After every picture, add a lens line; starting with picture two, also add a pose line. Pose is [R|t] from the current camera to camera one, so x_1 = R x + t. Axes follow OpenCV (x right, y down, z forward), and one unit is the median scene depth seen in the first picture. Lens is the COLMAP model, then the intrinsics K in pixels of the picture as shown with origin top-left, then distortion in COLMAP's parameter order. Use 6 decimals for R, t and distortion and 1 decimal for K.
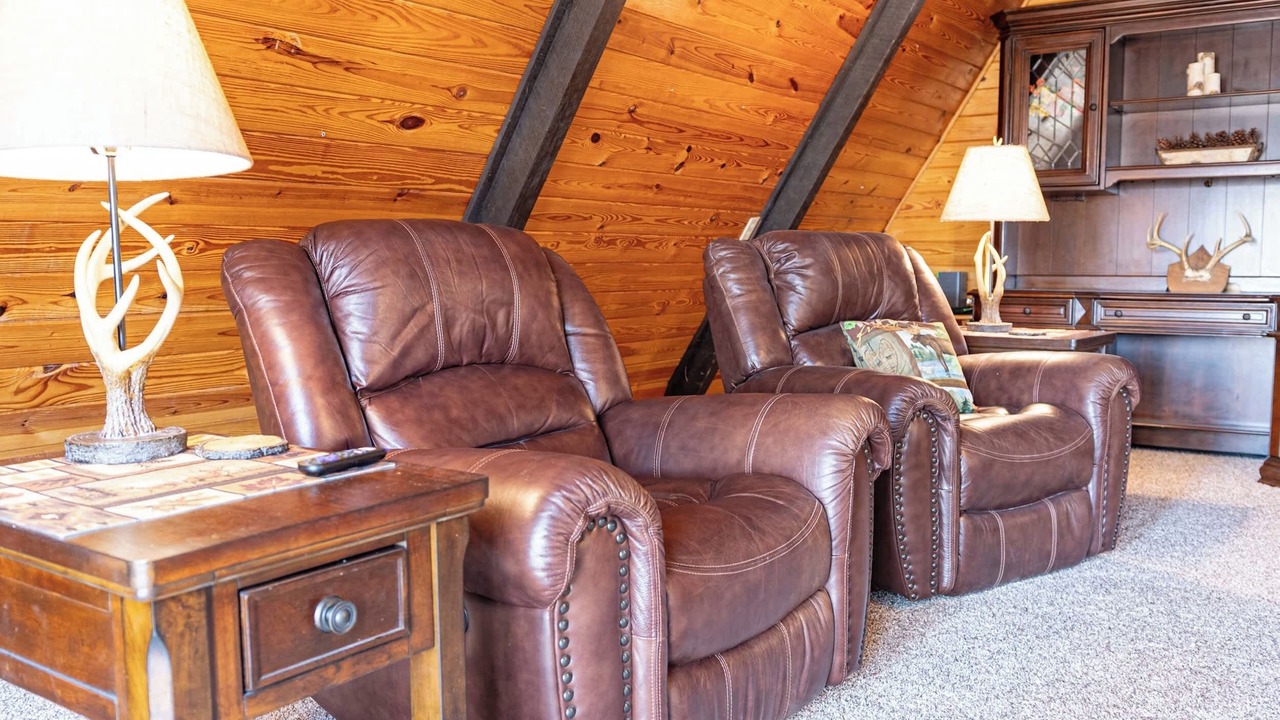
lens RADIAL K [[1121.3, 0, 640.0], [0, 1121.3, 360.0], [0, 0, 1]] dist [-0.010254, -0.004080]
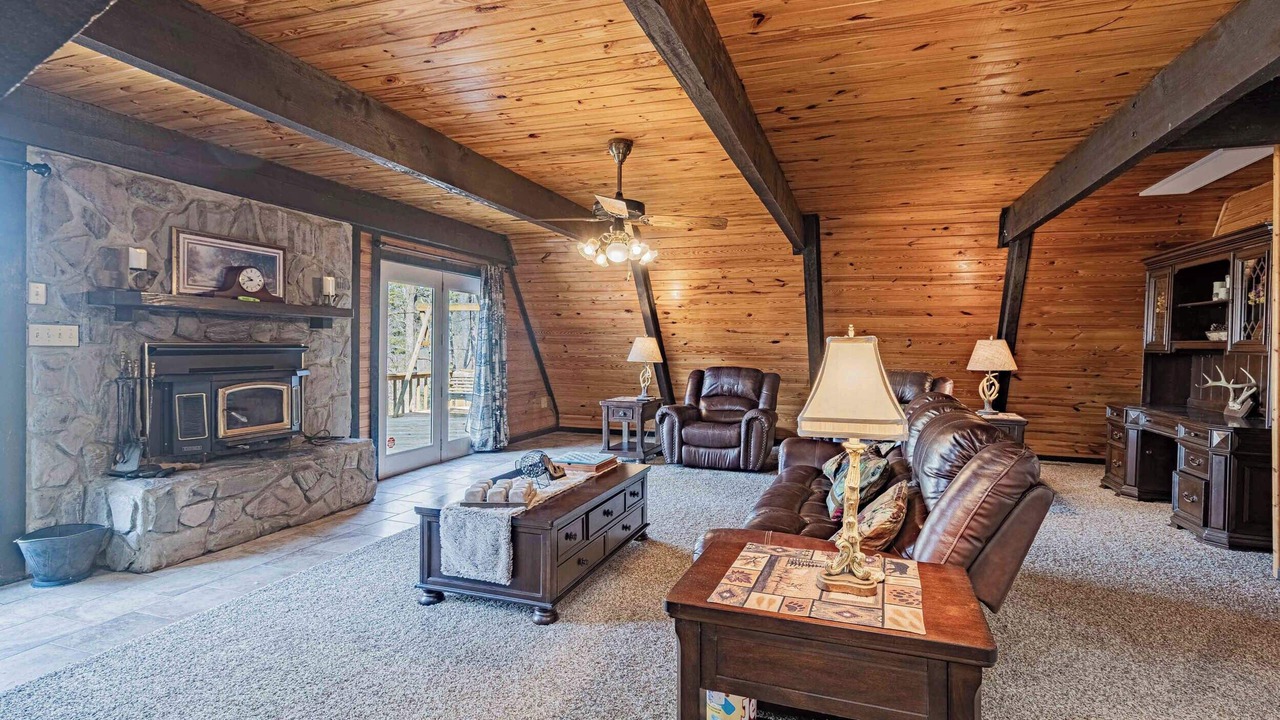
lens RADIAL K [[619.1, 0, 640.0], [0, 619.1, 360.0], [0, 0, 1]] dist [-0.000495, -0.000134]
pose [[0.279430, 0.035107, -0.959524, 2.452976], [-0.112897, 0.993601, 0.003476, -0.122443], [0.953506, 0.107356, 0.281606, -0.180996]]
